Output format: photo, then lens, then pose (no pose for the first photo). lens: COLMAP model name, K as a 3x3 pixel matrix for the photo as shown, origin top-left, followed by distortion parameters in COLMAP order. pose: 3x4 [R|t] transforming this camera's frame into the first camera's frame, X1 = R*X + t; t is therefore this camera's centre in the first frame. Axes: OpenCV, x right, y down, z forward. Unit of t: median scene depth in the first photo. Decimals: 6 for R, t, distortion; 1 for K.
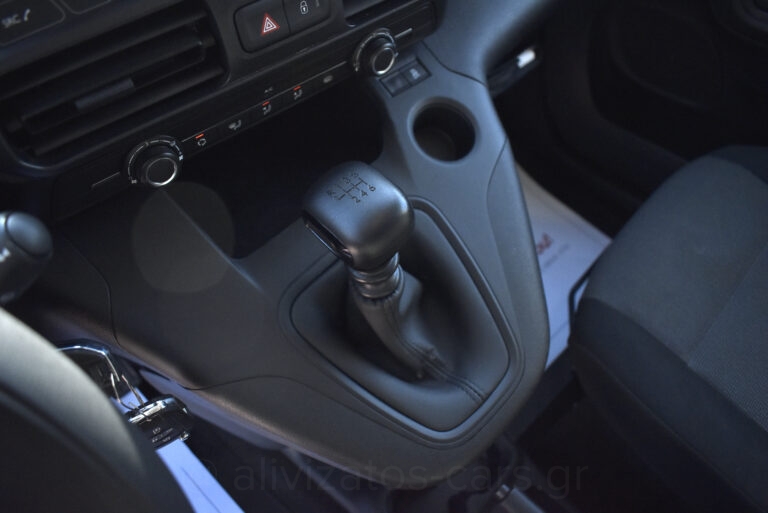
lens RADIAL K [[585.0, 0, 383.3], [0, 585.0, 251.7], [0, 0, 1]] dist [-0.114168, 0.033066]
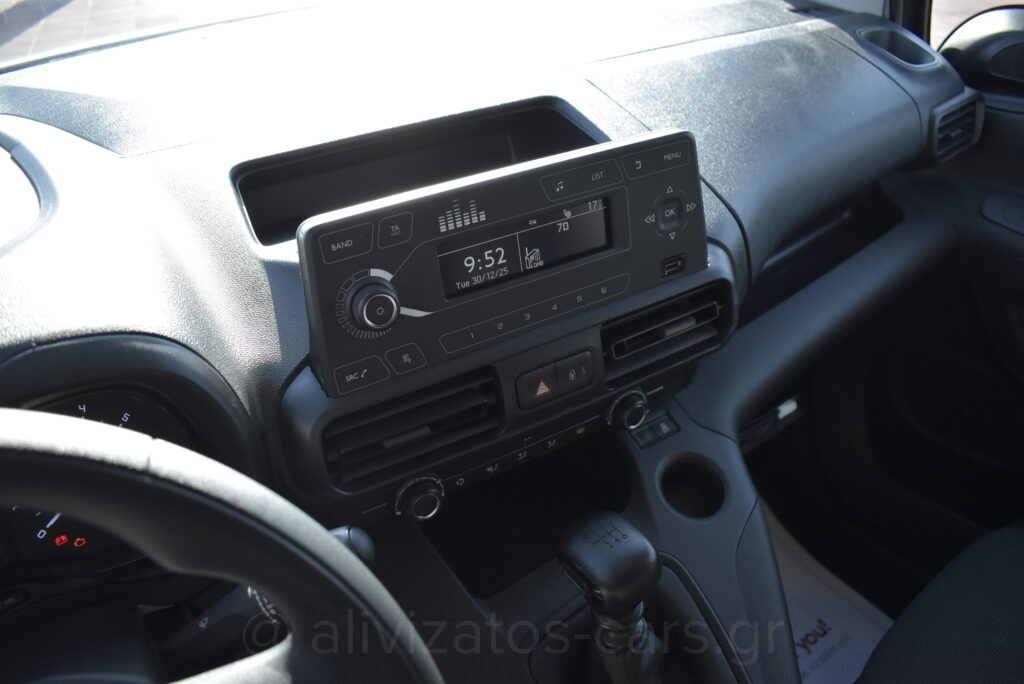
lens RADIAL K [[780.0, 0, 512.7], [0, 780.0, 338.0], [0, 0, 1]] dist [-0.114168, 0.033066]
pose [[0.989329, 0.043621, -0.139015, -0.033047], [-0.091649, 0.928035, -0.361041, 0.074385], [0.113262, 0.369929, 0.922130, -0.421127]]
